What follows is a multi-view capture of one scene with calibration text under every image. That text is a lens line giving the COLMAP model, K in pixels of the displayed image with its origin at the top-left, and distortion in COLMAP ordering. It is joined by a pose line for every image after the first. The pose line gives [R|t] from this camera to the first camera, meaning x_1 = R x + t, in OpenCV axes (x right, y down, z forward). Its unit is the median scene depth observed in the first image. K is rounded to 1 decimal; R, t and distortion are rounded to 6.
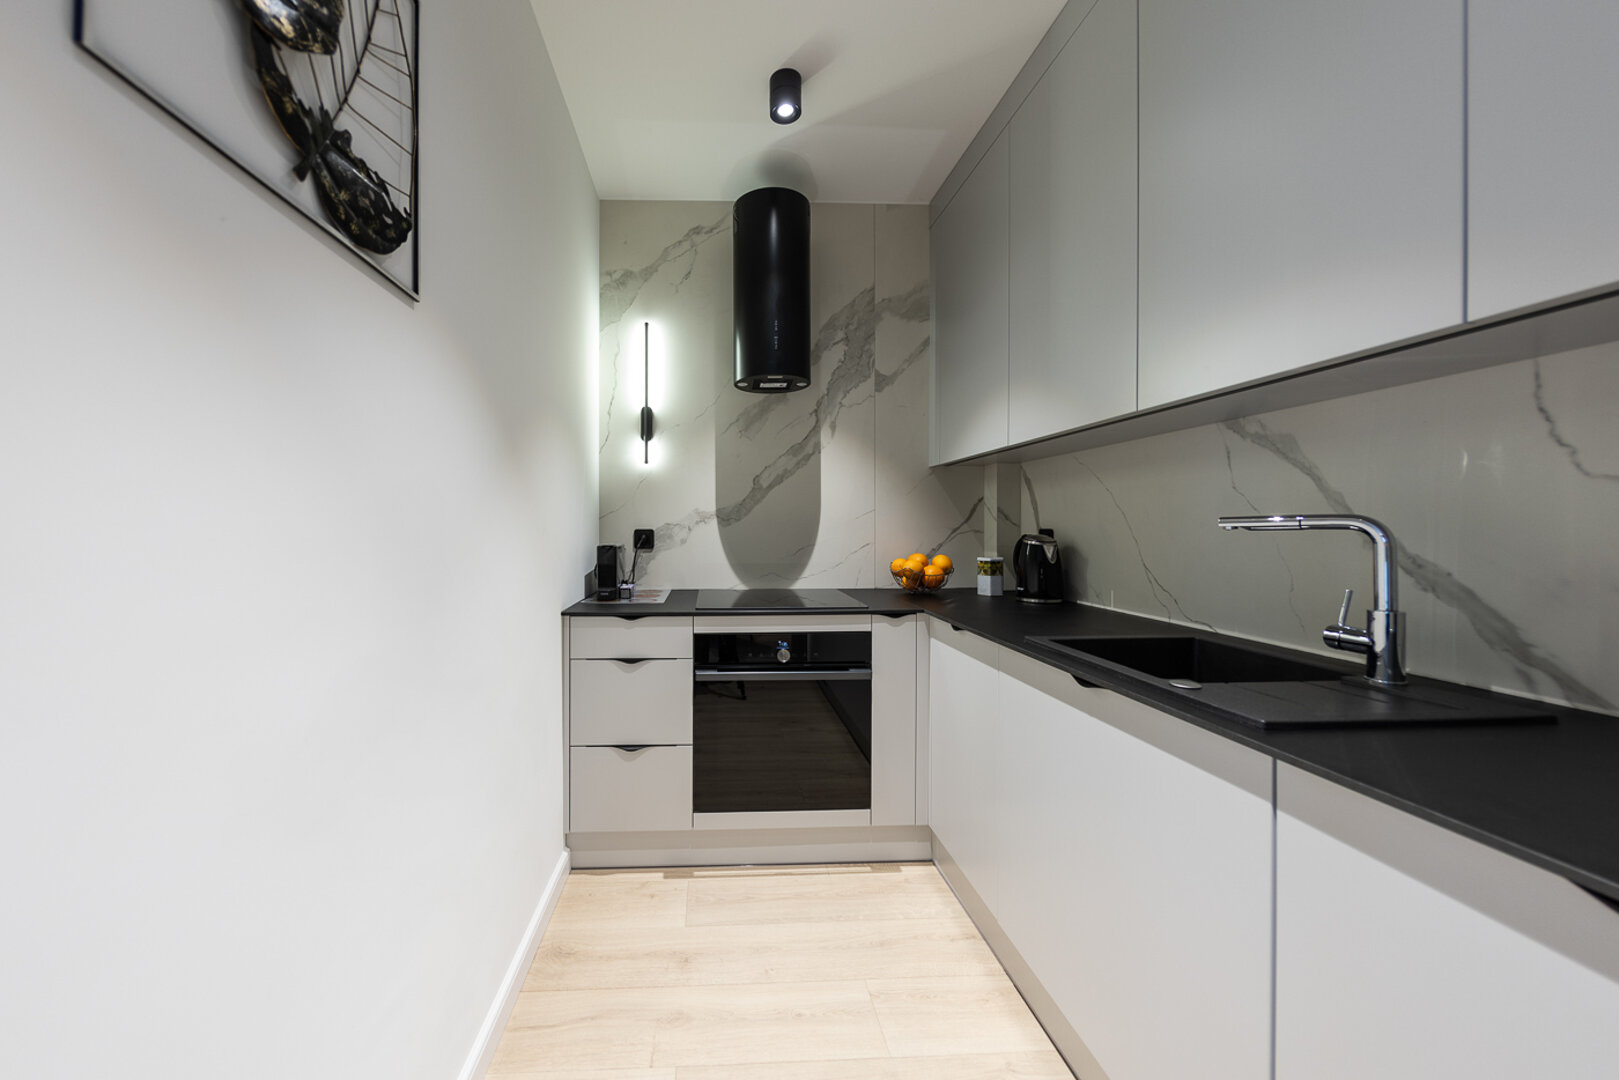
lens RADIAL K [[1356.4, 0, 809.5], [0, 1356.4, 540.0], [0, 0, 1]] dist [0.012912, 0.010245]
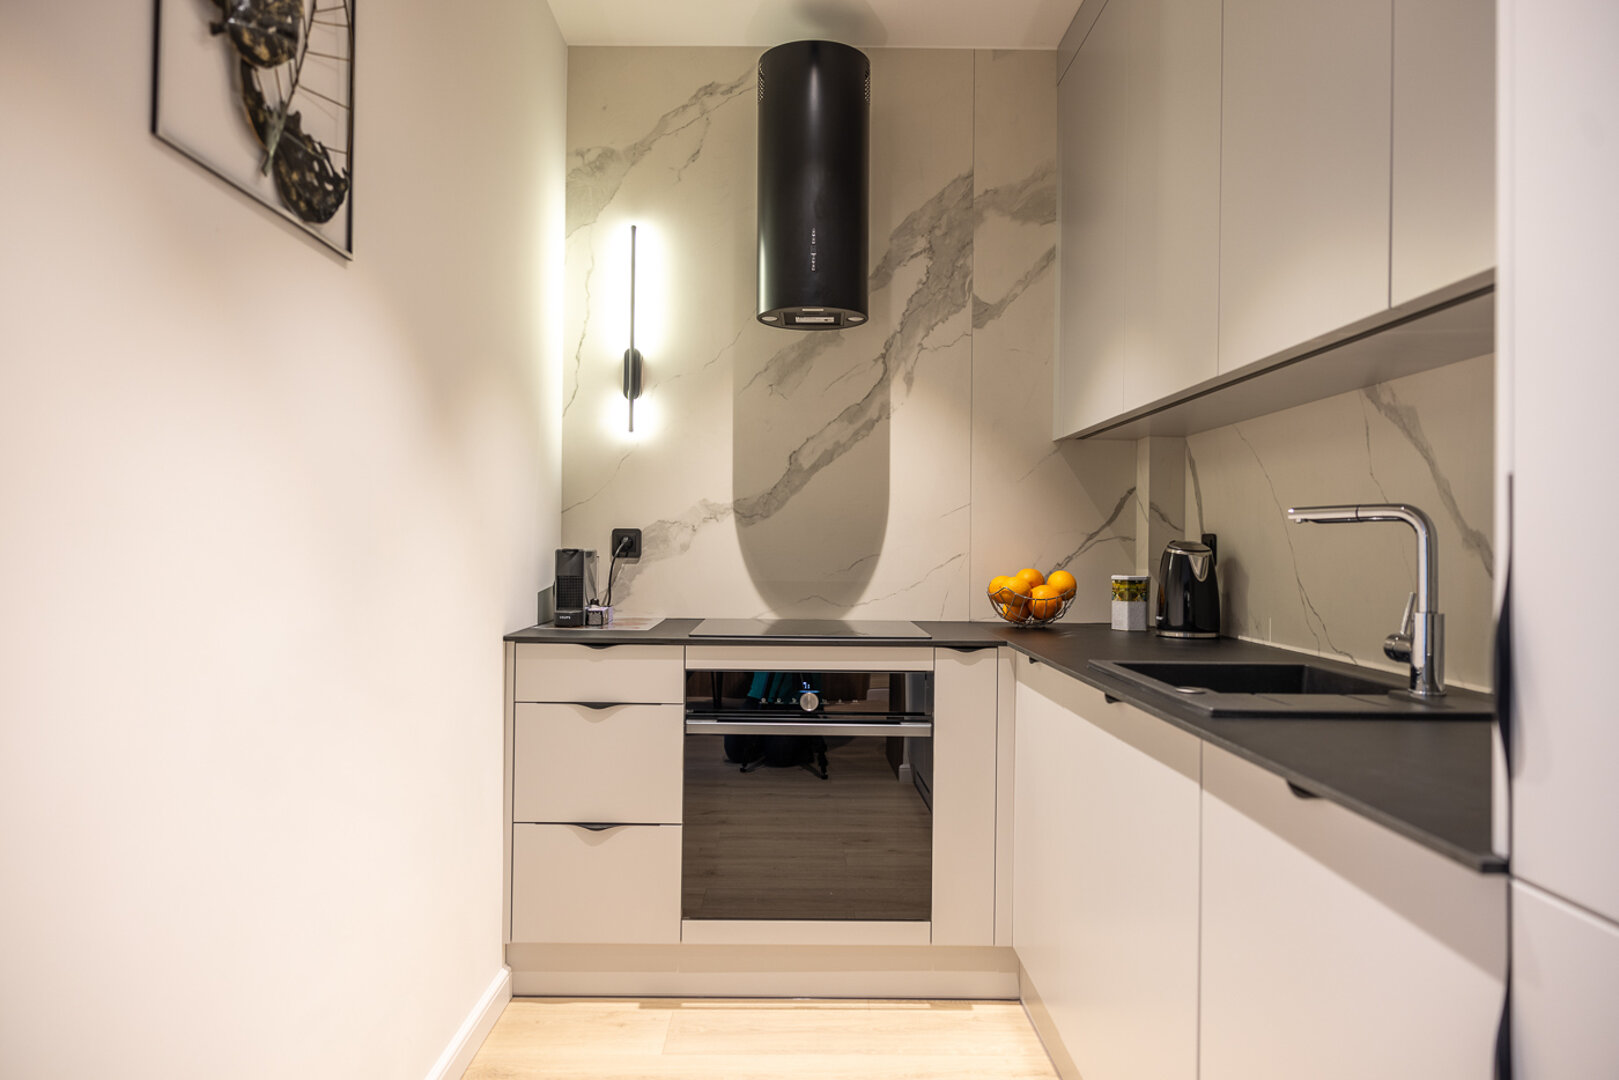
lens RADIAL K [[2298.7, 0, 809.5], [0, 2298.7, 540.0], [0, 0, 1]] dist [0.023854, 0.037690]
pose [[0.998649, 0.011937, -0.050564, 0.032029], [-0.012372, 0.999889, -0.008315, 0.007200], [0.050459, 0.008930, 0.998686, -0.167472]]
